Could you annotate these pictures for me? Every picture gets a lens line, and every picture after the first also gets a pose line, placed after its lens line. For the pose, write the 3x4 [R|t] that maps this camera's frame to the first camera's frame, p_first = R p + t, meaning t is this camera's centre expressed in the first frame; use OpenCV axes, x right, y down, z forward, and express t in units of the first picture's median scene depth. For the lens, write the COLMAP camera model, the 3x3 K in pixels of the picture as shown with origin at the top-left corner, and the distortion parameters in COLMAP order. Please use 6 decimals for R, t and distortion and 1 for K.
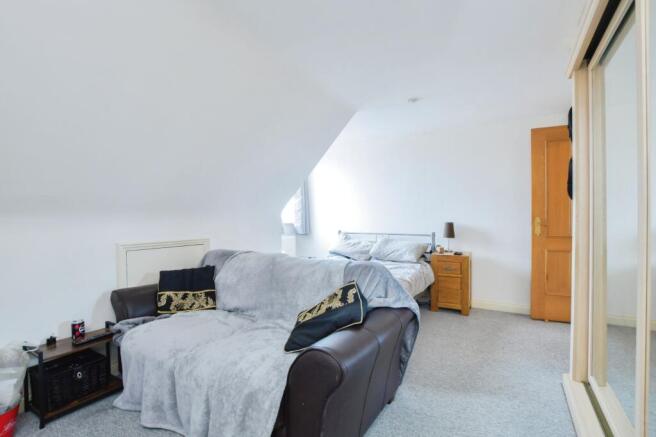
lens RADIAL K [[294.7, 0, 348.1], [0, 294.7, 222.2], [0, 0, 1]] dist [-0.023966, 0.000320]
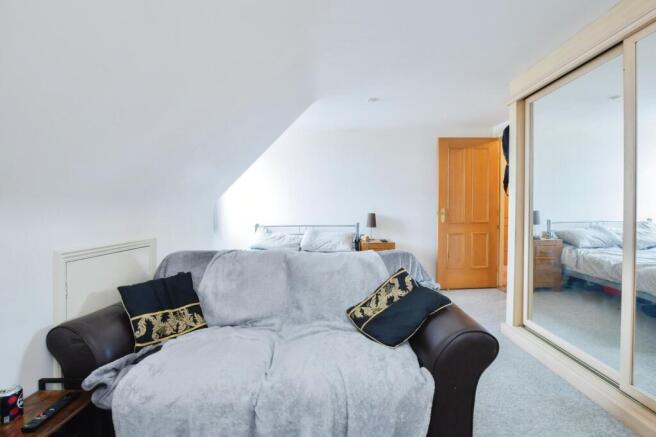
lens RADIAL K [[294.7, 0, 329.1], [0, 294.7, 214.6], [0, 0, 1]] dist [-0.023966, 0.000320]
pose [[0.880333, -0.013927, 0.474152, -0.526923], [0.015390, 0.999881, 0.000794, 0.002826], [-0.474107, 0.006599, 0.880442, 0.158469]]
